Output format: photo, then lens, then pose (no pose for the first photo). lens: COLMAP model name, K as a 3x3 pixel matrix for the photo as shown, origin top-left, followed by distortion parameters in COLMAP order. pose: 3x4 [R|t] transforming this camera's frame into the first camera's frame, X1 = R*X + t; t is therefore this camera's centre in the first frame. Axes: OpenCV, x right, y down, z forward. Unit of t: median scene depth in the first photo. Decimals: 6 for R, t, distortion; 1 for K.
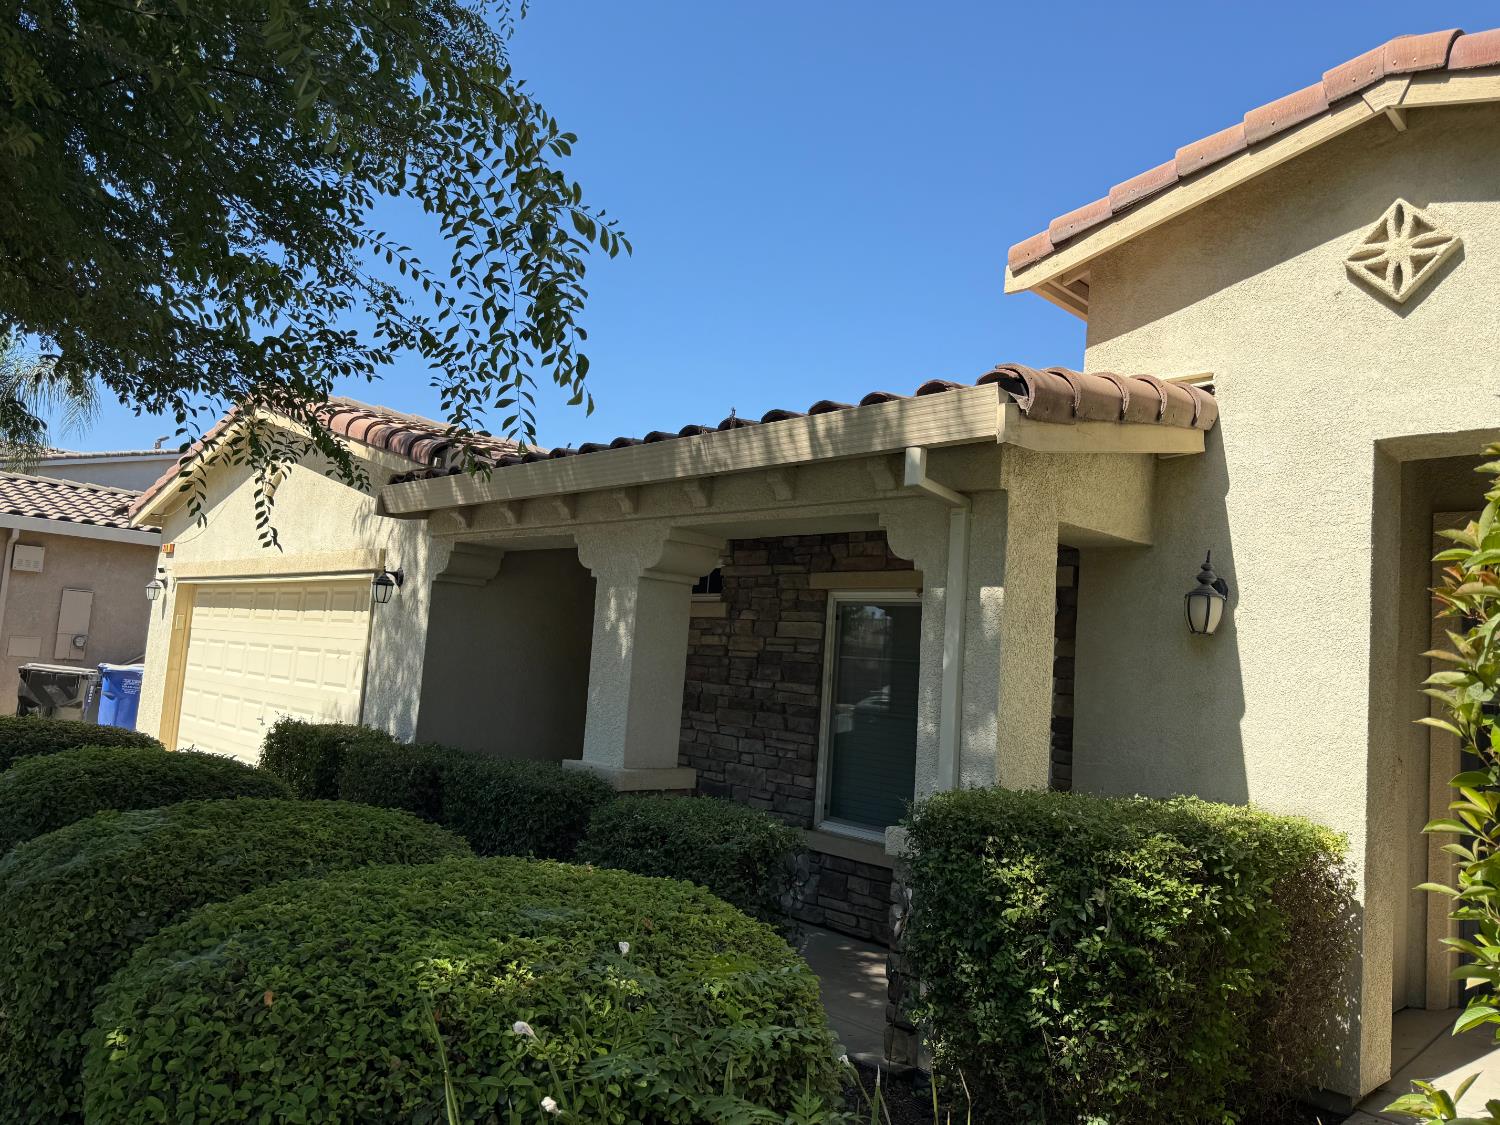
lens RADIAL K [[1018.0, 0, 812.0], [0, 1018.0, 586.9], [0, 0, 1]] dist [0.066979, -0.001207]
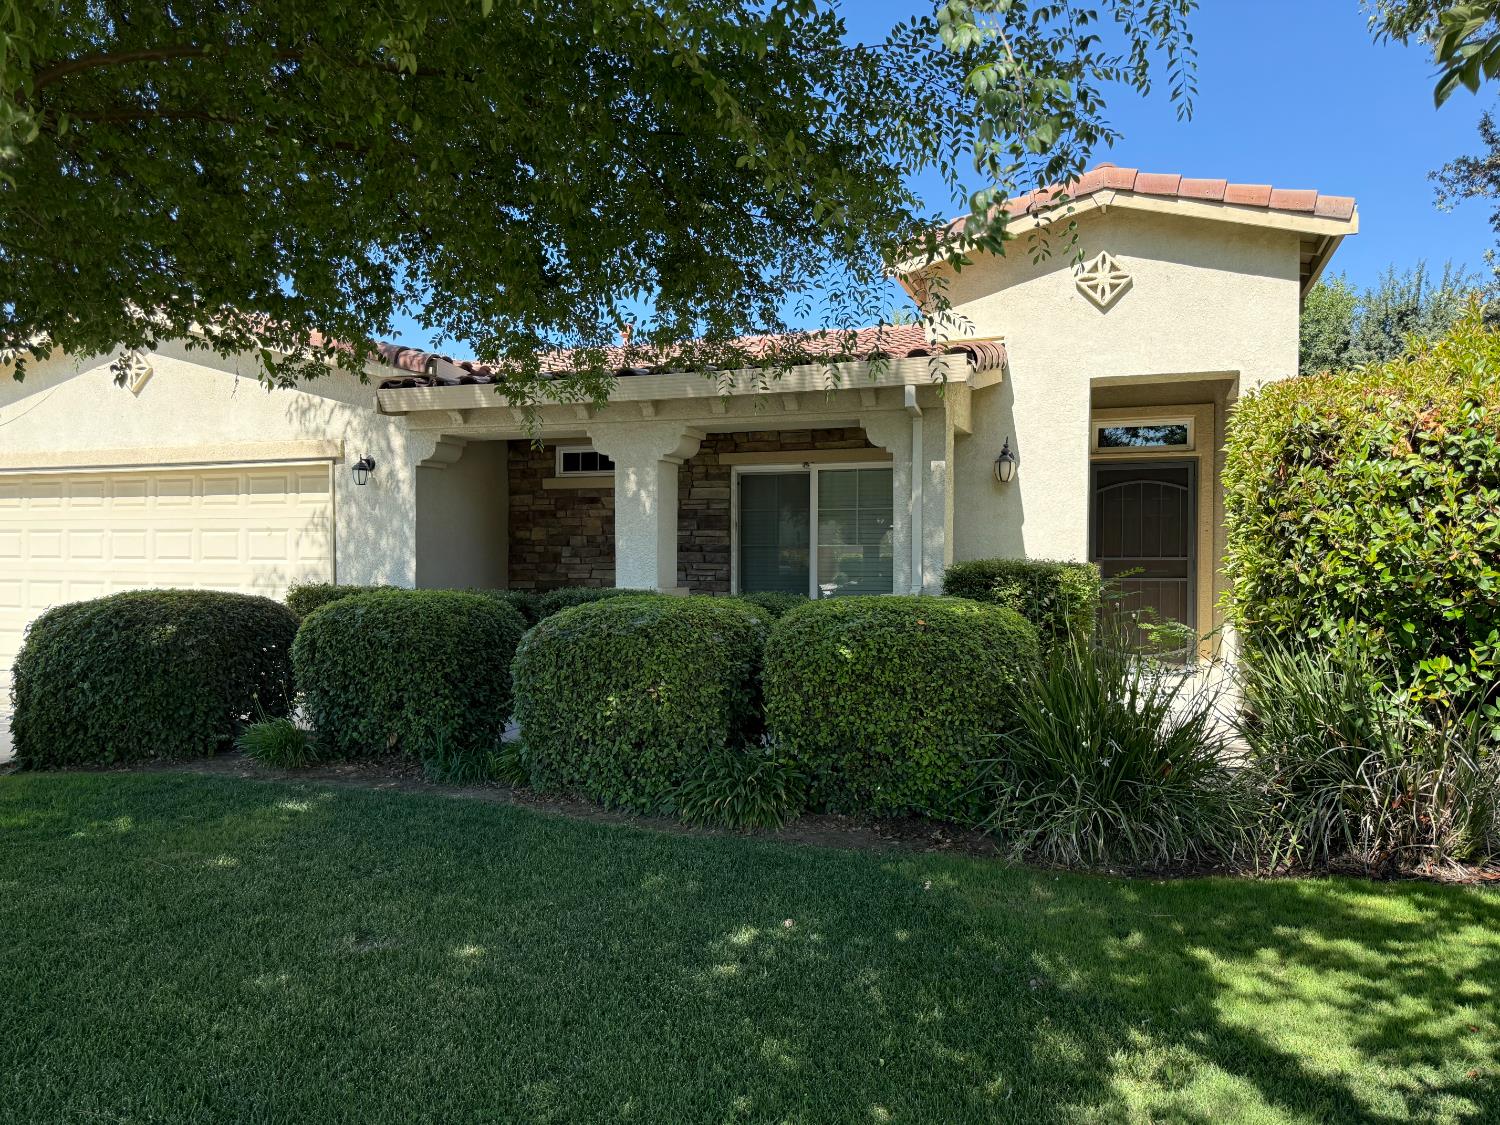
lens RADIAL K [[1014.8, 0, 750.0], [0, 1014.8, 562.5], [0, 0, 1]] dist [0.141474, 0.000791]
pose [[0.916324, -0.065662, 0.395017, -0.689354], [0.024462, 0.993801, 0.108452, -0.019868], [-0.399689, -0.089715, 0.912250, -0.451273]]
